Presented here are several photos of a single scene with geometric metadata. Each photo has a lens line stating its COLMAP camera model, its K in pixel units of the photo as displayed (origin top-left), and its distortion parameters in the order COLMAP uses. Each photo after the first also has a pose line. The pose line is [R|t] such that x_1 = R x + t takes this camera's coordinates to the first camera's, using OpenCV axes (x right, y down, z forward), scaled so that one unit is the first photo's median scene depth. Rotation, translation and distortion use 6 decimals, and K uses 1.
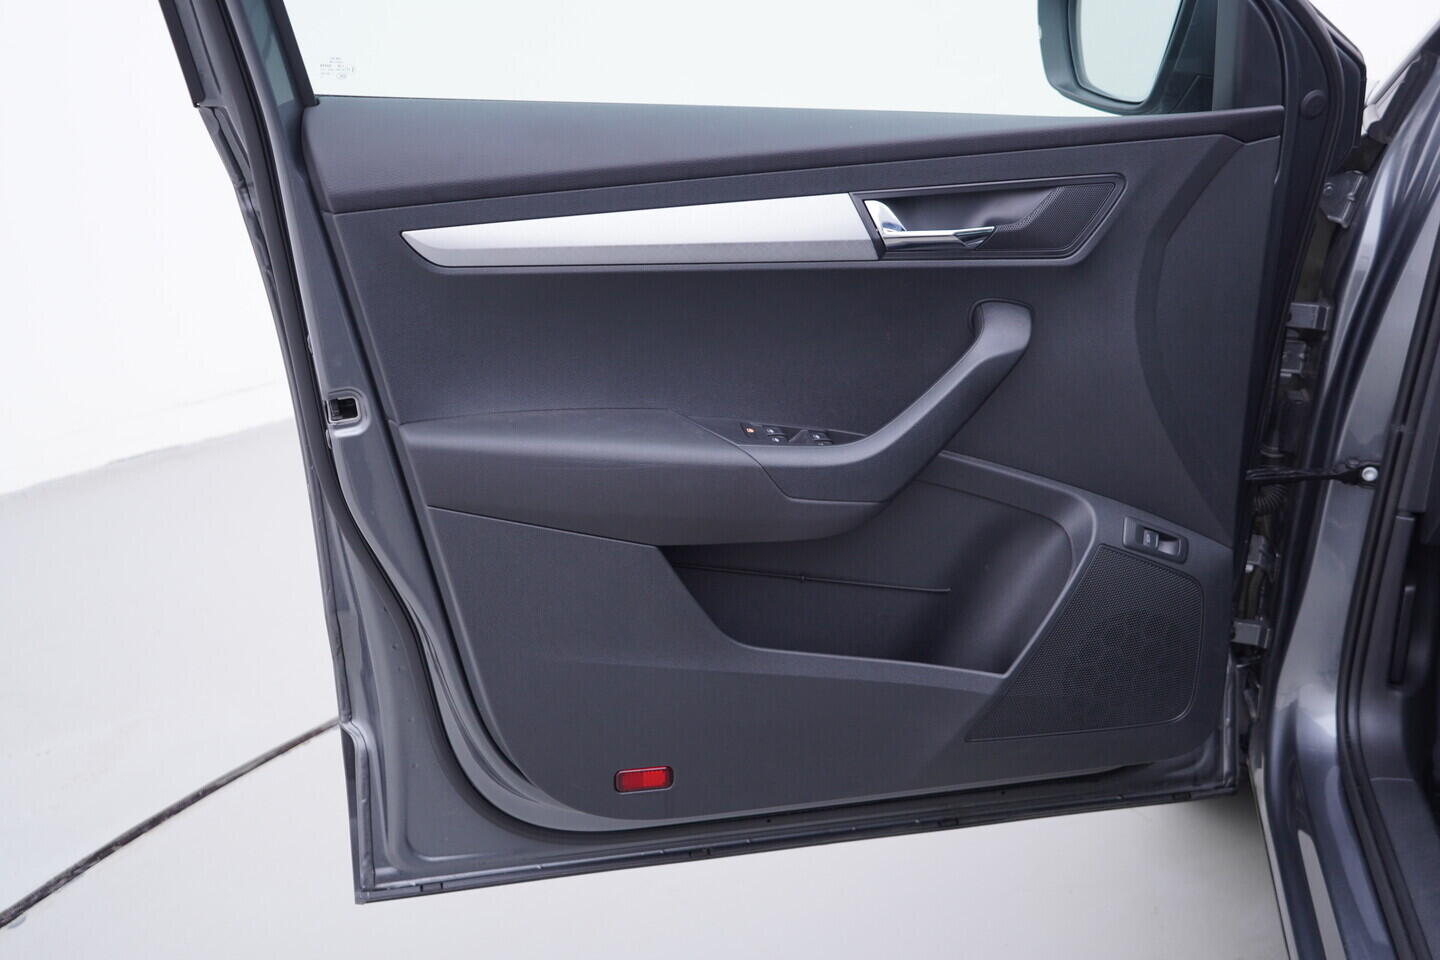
lens RADIAL K [[1485.0, 0, 719.1], [0, 1485.0, 488.5], [0, 0, 1]] dist [0.002585, 0.000000]
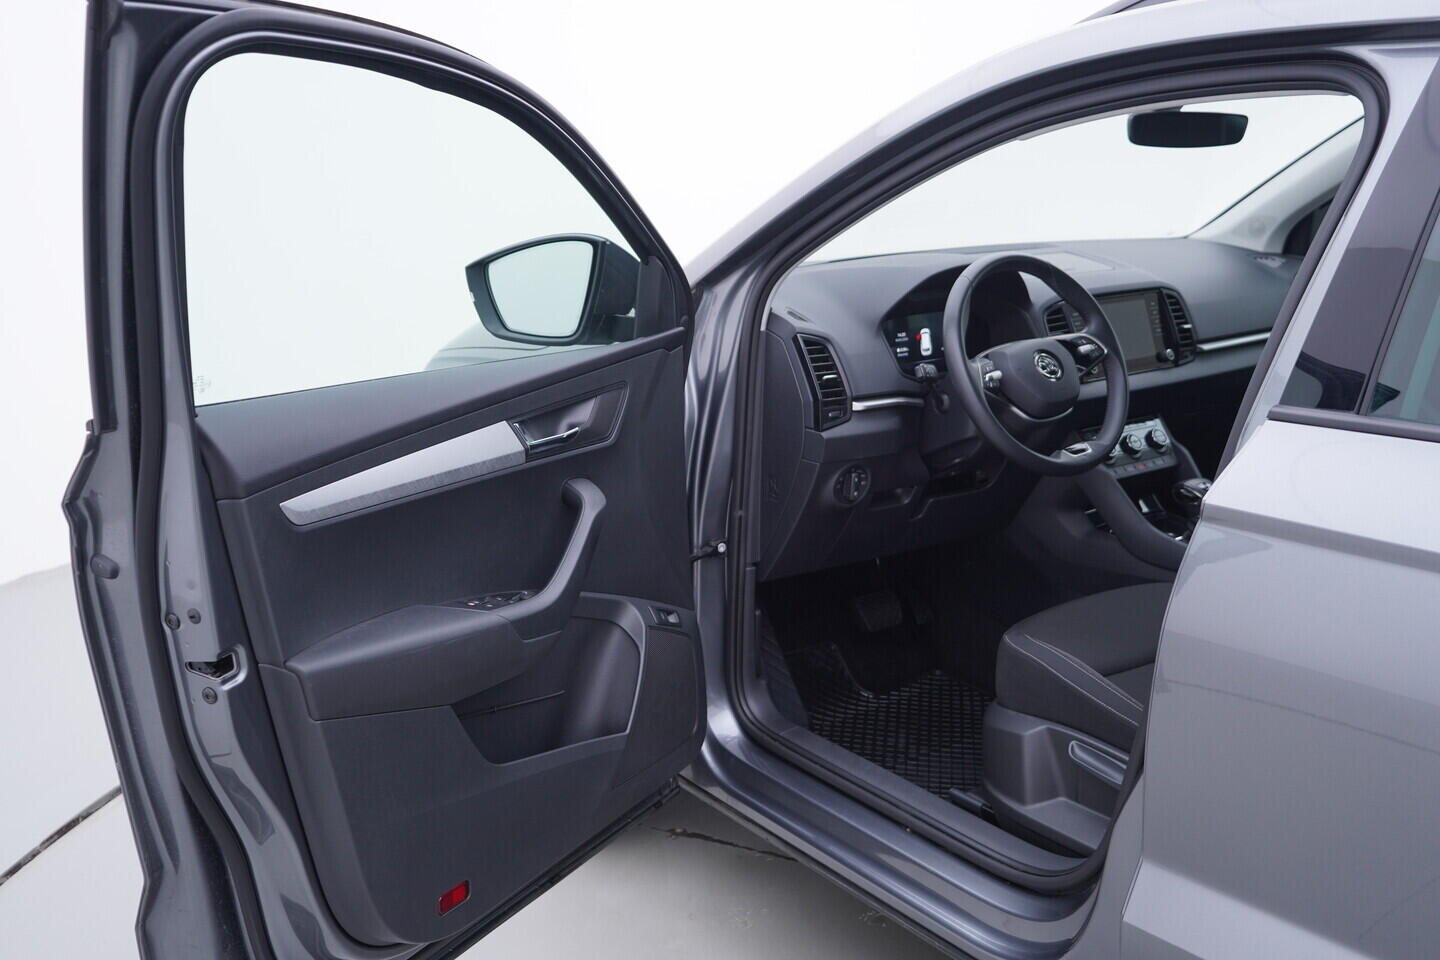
lens RADIAL K [[1485.0, 0, 719.3], [0, 1485.0, 474.5], [0, 0, 1]] dist [0.002585, 0.000000]
pose [[0.657798, -0.182389, 0.730778, -0.762572], [0.292281, 0.956019, -0.024486, -0.050818], [-0.694171, 0.229700, 0.682176, -0.092196]]
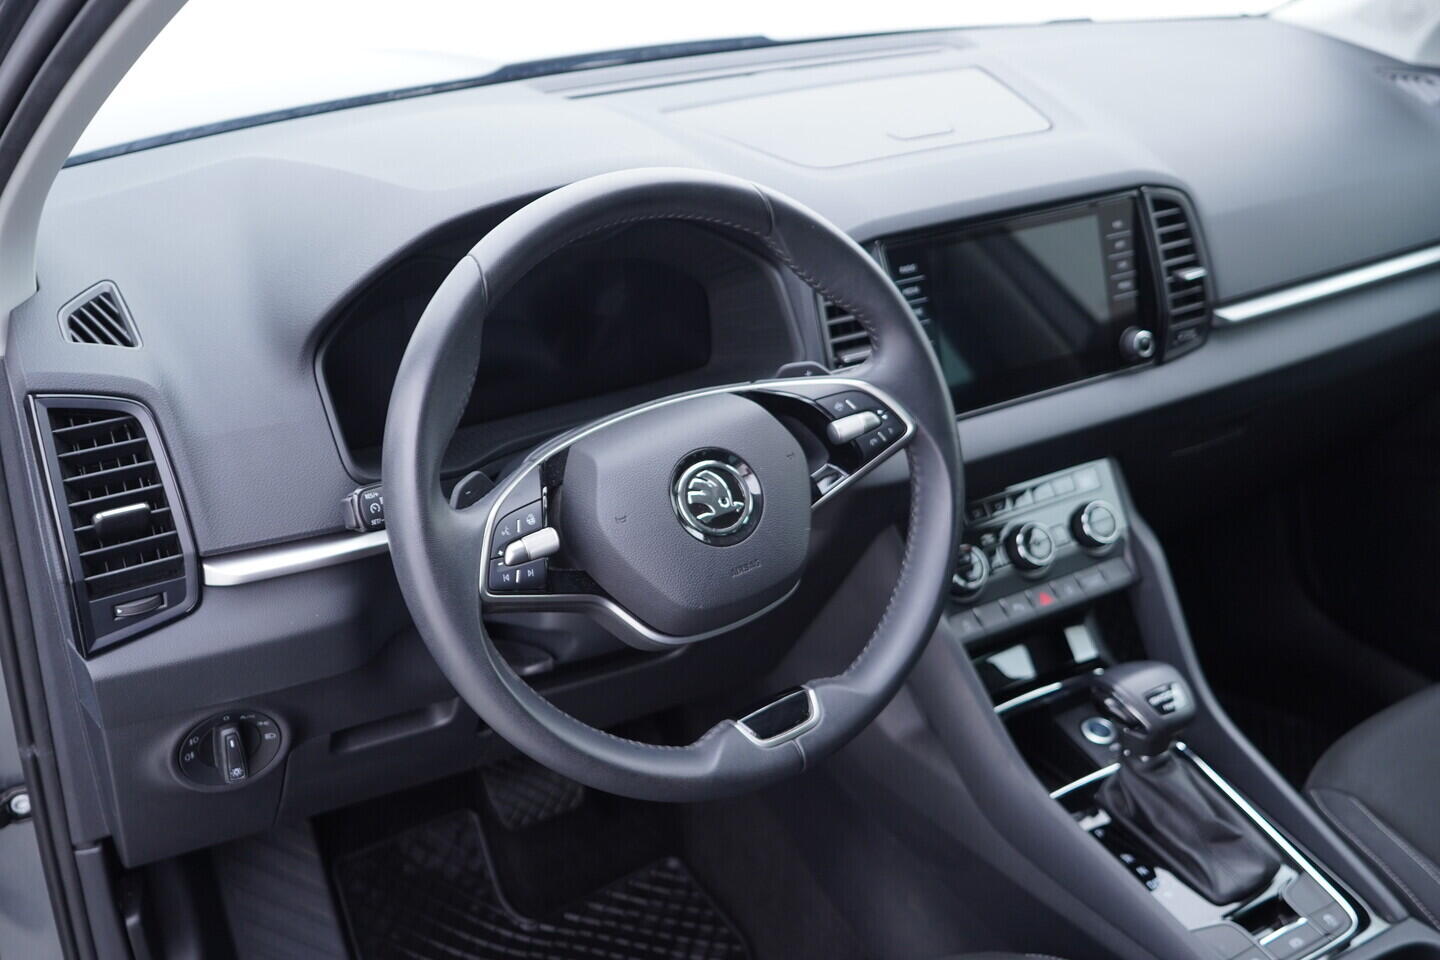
lens RADIAL K [[1485.0, 0, 720.1], [0, 1485.0, 482.3], [0, 0, 1]] dist [0.002585, 0.000000]
pose [[0.728117, -0.307727, 0.612495, 0.324994], [0.253289, 0.951107, 0.176749, -0.213346], [-0.636938, 0.026445, 0.770461, 0.274185]]
